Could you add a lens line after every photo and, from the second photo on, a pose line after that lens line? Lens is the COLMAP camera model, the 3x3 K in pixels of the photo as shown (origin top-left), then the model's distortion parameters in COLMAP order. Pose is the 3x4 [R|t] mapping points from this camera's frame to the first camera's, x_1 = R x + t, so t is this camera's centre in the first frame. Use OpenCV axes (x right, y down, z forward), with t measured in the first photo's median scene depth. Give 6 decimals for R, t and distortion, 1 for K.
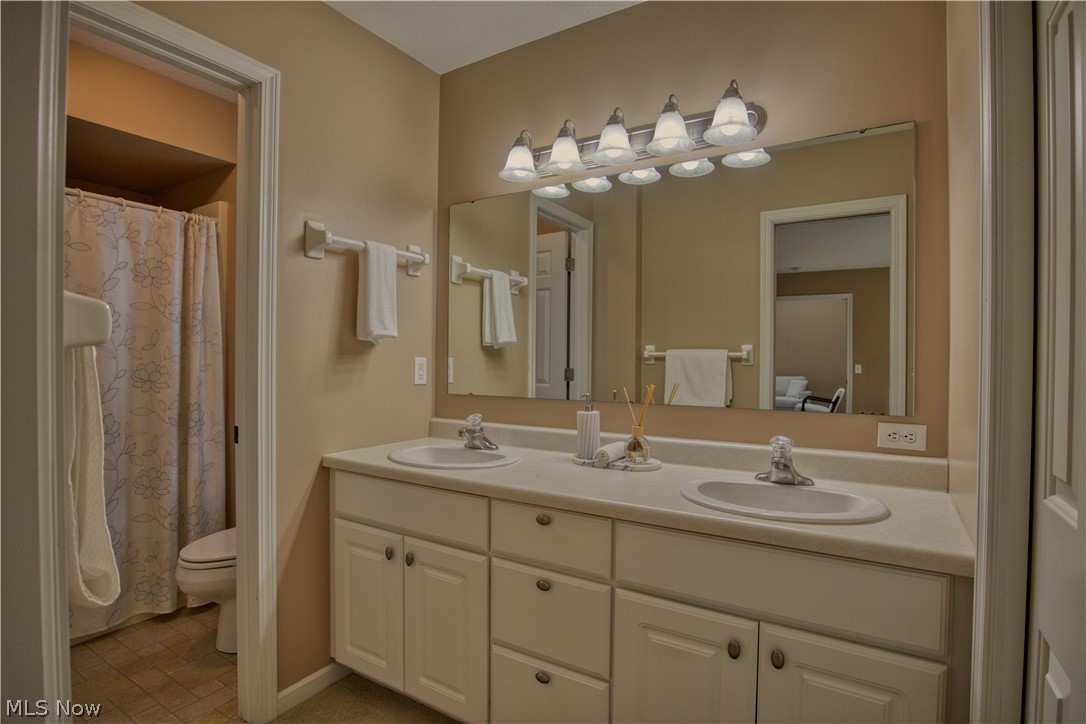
lens RADIAL K [[543.7, 0, 546.2], [0, 543.7, 361.2], [0, 0, 1]] dist [-0.049522, 0.015337]
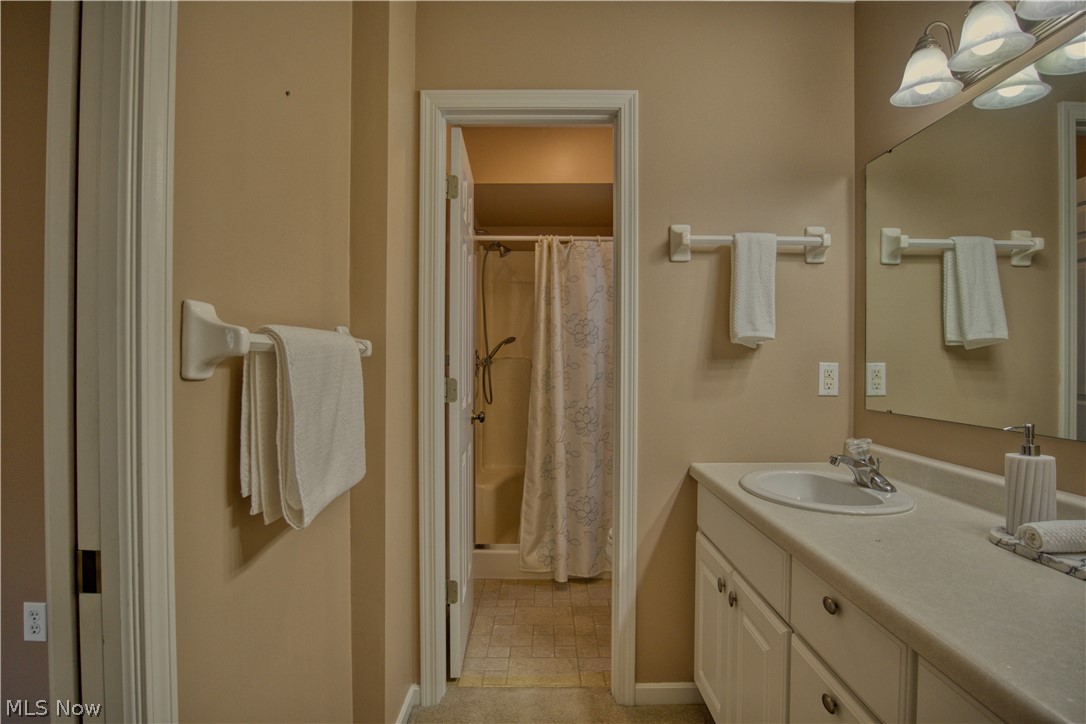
lens RADIAL K [[543.7, 0, 546.2], [0, 543.7, 361.2], [0, 0, 1]] dist [-0.049522, 0.015337]
pose [[0.528877, -0.004273, -0.848688, 0.252478], [-0.003556, 0.999967, -0.007251, -0.001380], [0.848691, 0.006853, 0.528844, 0.243085]]
